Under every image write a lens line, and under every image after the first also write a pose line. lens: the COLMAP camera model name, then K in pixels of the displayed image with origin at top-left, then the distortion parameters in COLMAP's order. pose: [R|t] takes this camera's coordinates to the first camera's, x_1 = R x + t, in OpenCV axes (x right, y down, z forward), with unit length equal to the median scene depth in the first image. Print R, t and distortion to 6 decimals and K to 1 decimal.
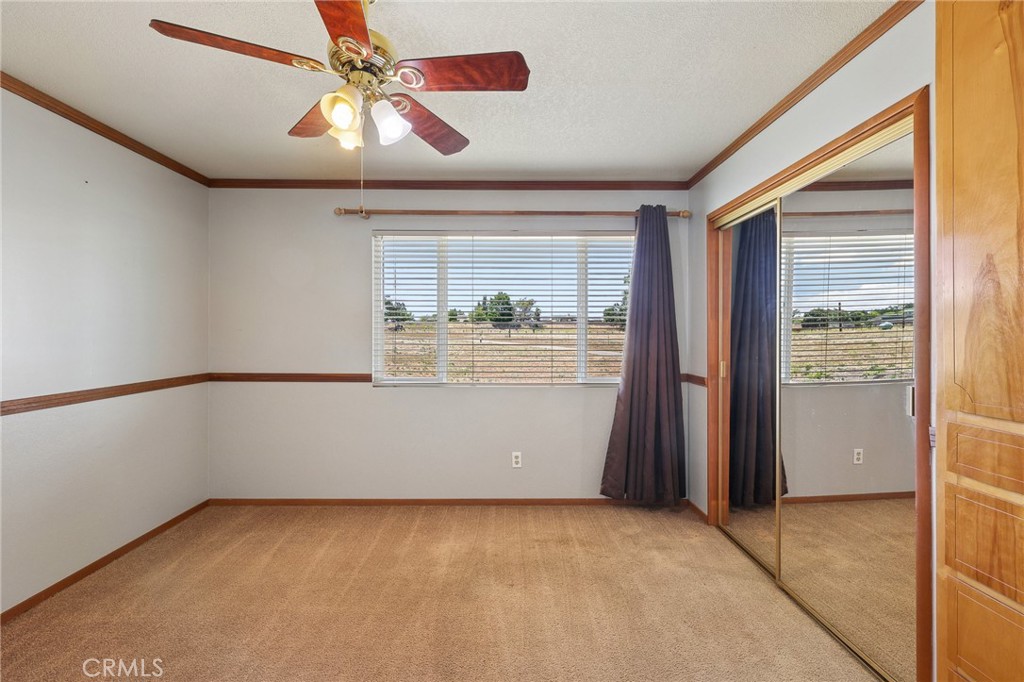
lens RADIAL K [[420.9, 0, 513.2], [0, 420.9, 333.4], [0, 0, 1]] dist [-0.000108, -0.000013]
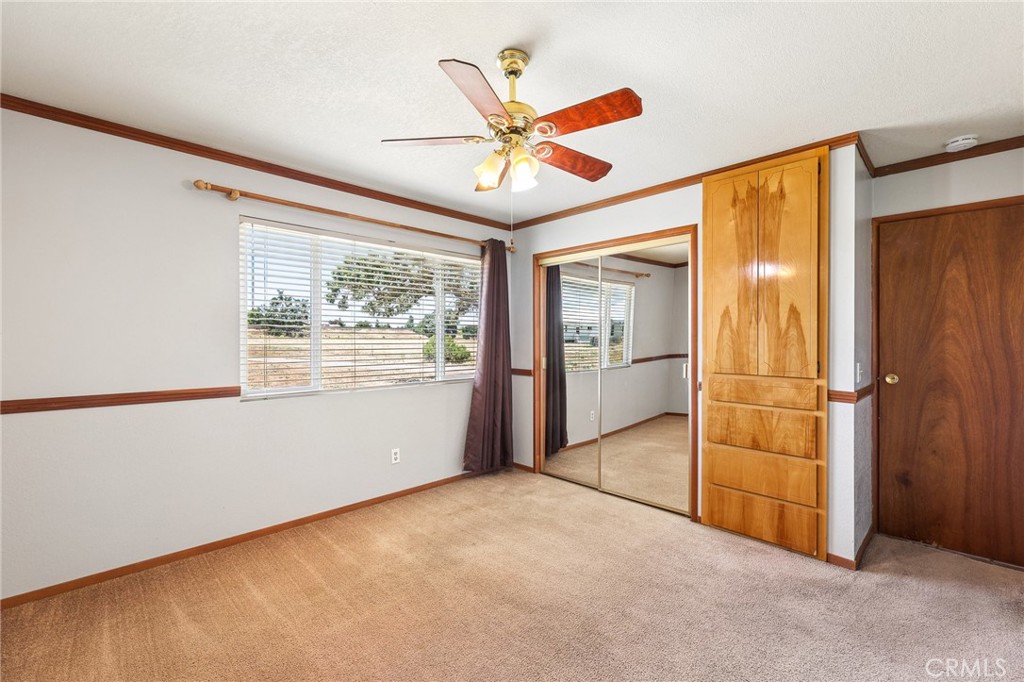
lens RADIAL K [[409.9, 0, 510.6], [0, 409.9, 342.2], [0, 0, 1]] dist [0.001449, 0.000258]
pose [[0.742203, -0.006061, 0.670148, -0.515604], [-0.001320, 0.999944, 0.010506, -0.001562], [-0.670174, -0.008682, 0.742153, 0.033103]]
